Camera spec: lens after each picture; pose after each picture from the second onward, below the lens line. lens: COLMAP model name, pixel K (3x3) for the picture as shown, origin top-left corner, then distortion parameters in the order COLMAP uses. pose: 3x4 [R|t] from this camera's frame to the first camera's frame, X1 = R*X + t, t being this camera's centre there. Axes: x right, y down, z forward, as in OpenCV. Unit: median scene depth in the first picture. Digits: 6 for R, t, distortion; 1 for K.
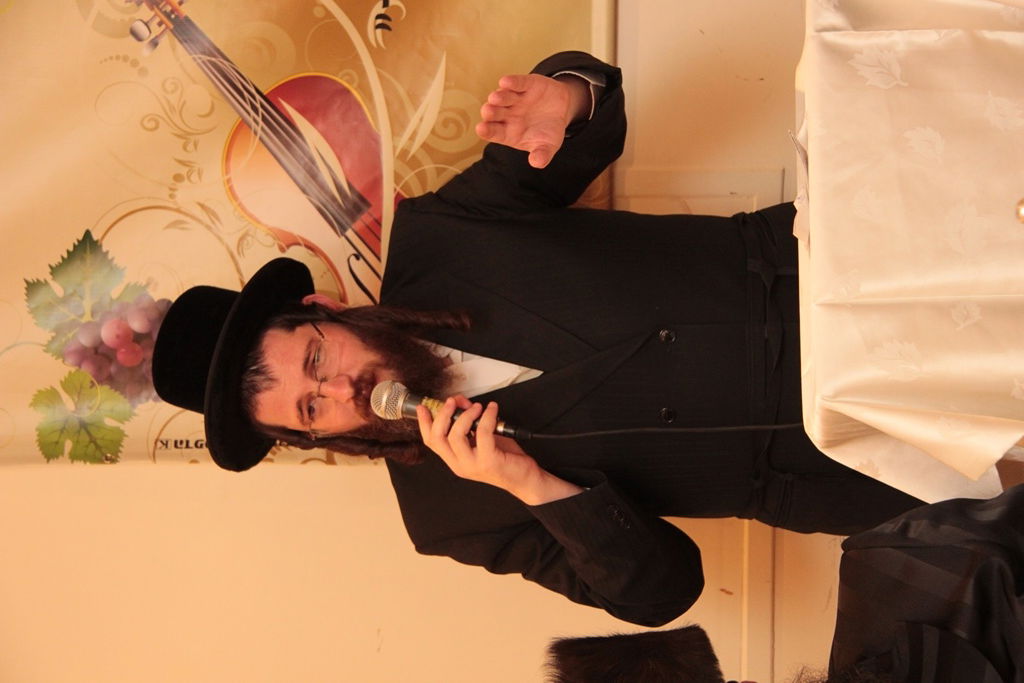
lens RADIAL K [[2648.2, 0, 493.4], [0, 2648.2, 365.6], [0, 0, 1]] dist [0.694785, 0.000000]
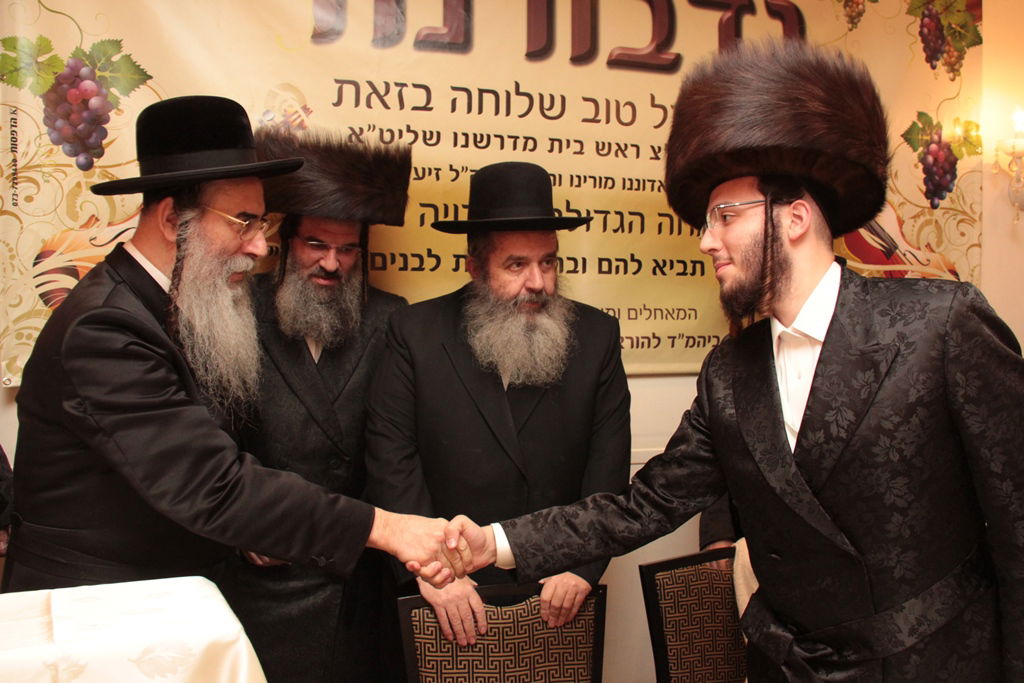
lens RADIAL K [[894.2, 0, 564.0], [0, 894.2, 347.8], [0, 0, 1]] dist [-0.189268, 0.138170]
pose [[0.000399, 0.999558, 0.029718, 0.005428], [-0.907044, 0.012874, -0.420840, -0.057469], [-0.421037, -0.026787, 0.906648, 0.392805]]
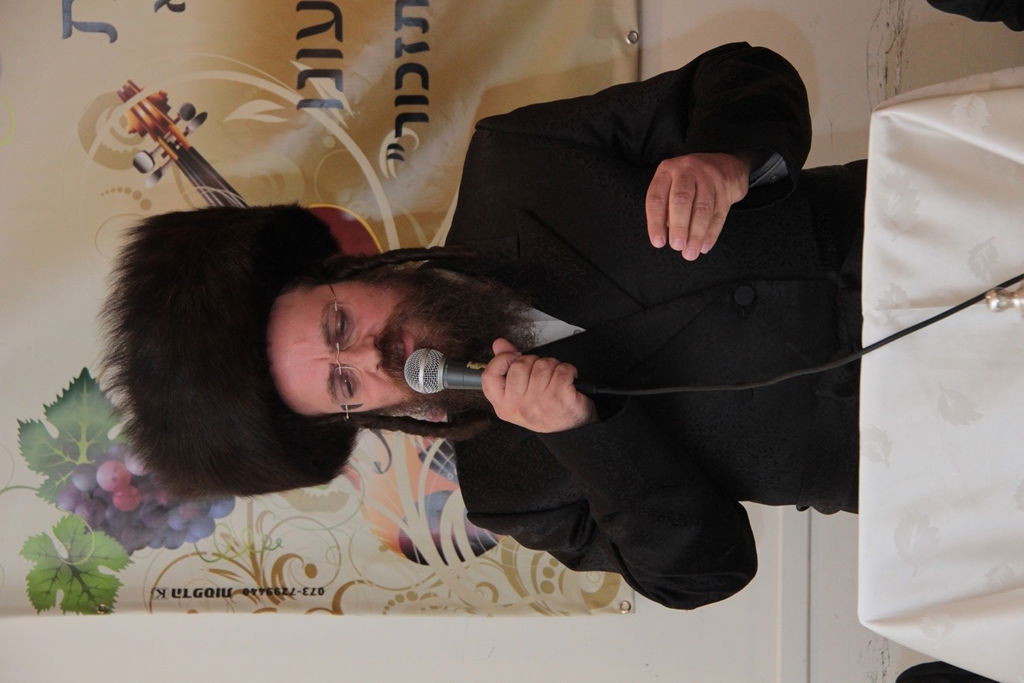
lens RADIAL K [[3759.7, 0, 502.5], [0, 3759.7, 381.2], [0, 0, 1]] dist [1.259172, 0.000000]
pose [[0.999927, 0.001657, -0.012006, 0.013644], [-0.002263, 0.998716, -0.050616, 0.022488], [0.011906, 0.050640, 0.998646, -0.348173]]
